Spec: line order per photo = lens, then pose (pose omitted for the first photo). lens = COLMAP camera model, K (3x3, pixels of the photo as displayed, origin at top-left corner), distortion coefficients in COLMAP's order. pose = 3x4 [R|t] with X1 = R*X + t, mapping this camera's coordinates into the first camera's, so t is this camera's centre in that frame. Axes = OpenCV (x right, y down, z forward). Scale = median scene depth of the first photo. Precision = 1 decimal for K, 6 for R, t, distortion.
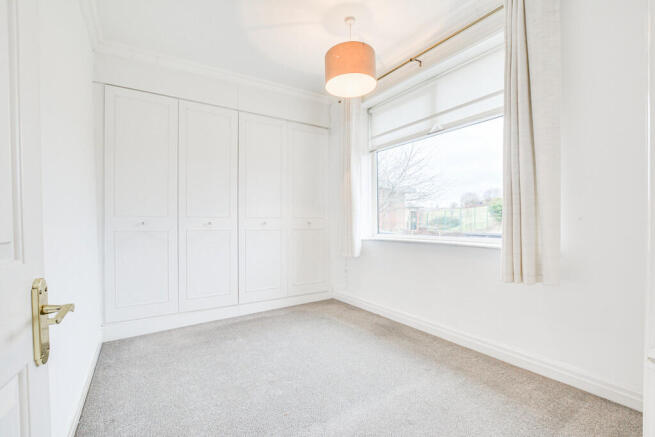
lens RADIAL K [[297.4, 0, 327.0], [0, 297.4, 223.4], [0, 0, 1]] dist [-0.021041, 0.002984]
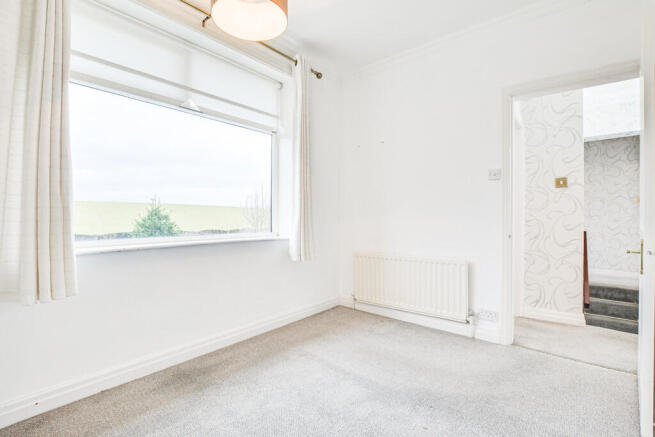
lens RADIAL K [[297.4, 0, 323.3], [0, 297.4, 217.8], [0, 0, 1]] dist [-0.021041, 0.002984]
pose [[-0.284035, 0.005583, 0.958798, -0.535291], [0.010448, 0.999942, -0.002728, -0.002074], [-0.958757, 0.009242, -0.284077, 0.903700]]
